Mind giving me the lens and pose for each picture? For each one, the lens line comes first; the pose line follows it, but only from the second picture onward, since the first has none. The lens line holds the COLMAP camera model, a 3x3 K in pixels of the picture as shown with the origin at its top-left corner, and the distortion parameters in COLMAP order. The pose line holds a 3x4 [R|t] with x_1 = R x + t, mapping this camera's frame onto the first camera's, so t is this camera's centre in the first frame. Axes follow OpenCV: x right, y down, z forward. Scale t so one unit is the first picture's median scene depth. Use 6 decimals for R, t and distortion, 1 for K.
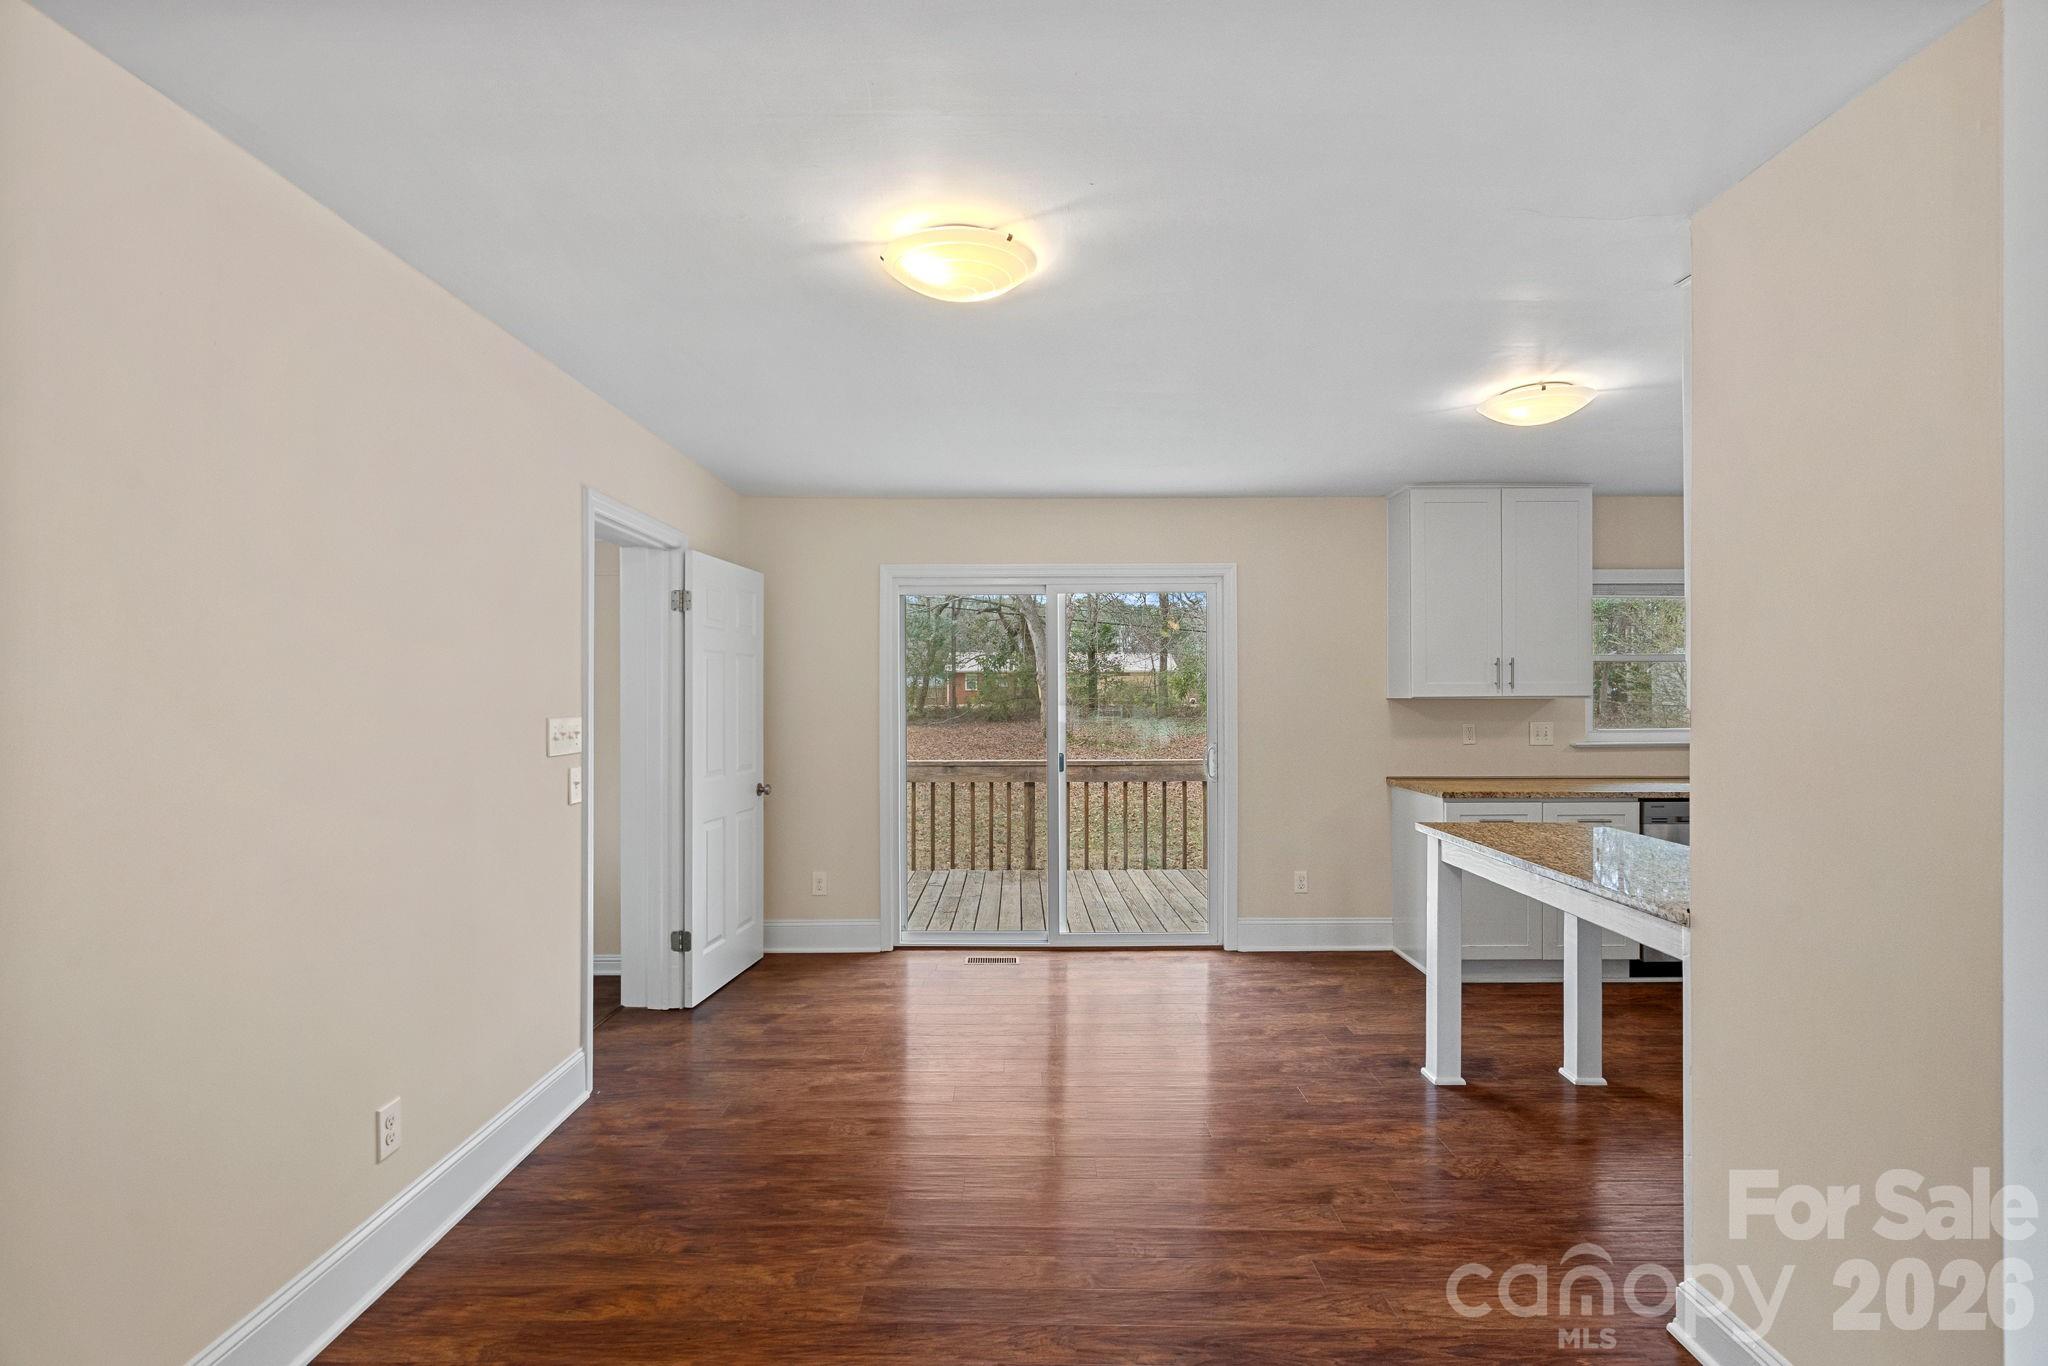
lens RADIAL K [[951.3, 0, 1023.4], [0, 951.3, 695.6], [0, 0, 1]] dist [-0.000332, 0.000912]
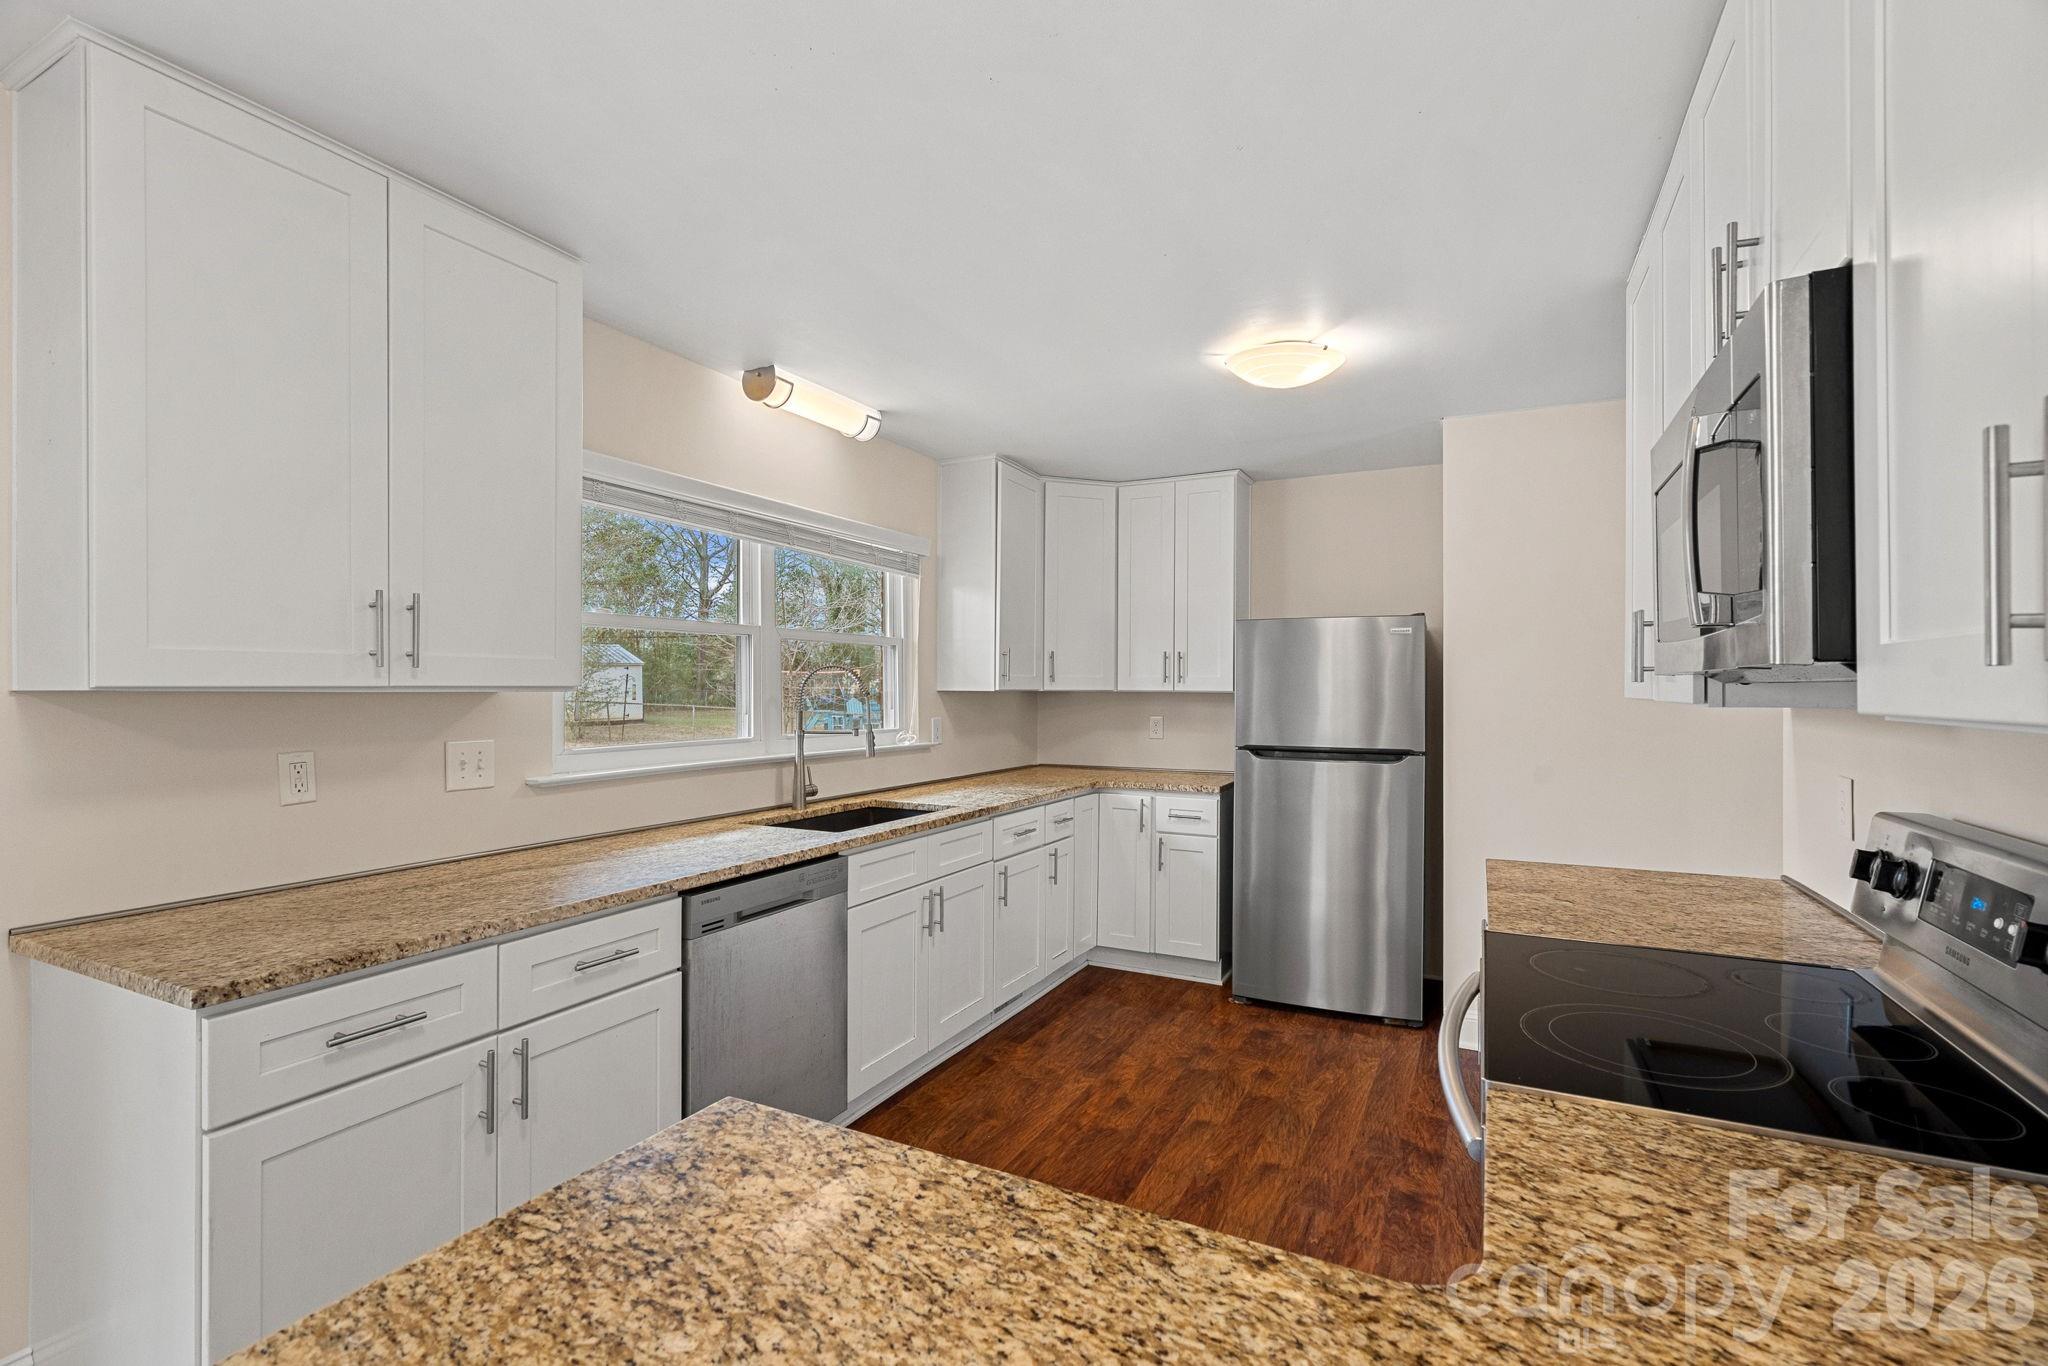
lens RADIAL K [[951.3, 0, 1023.4], [0, 951.3, 695.6], [0, 0, 1]] dist [-0.000332, 0.000912]
pose [[0.472703, 0.000154, 0.881222, 0.261856], [-0.005722, 0.999979, 0.002895, 0.002201], [-0.881203, -0.006411, 0.472694, 0.545232]]
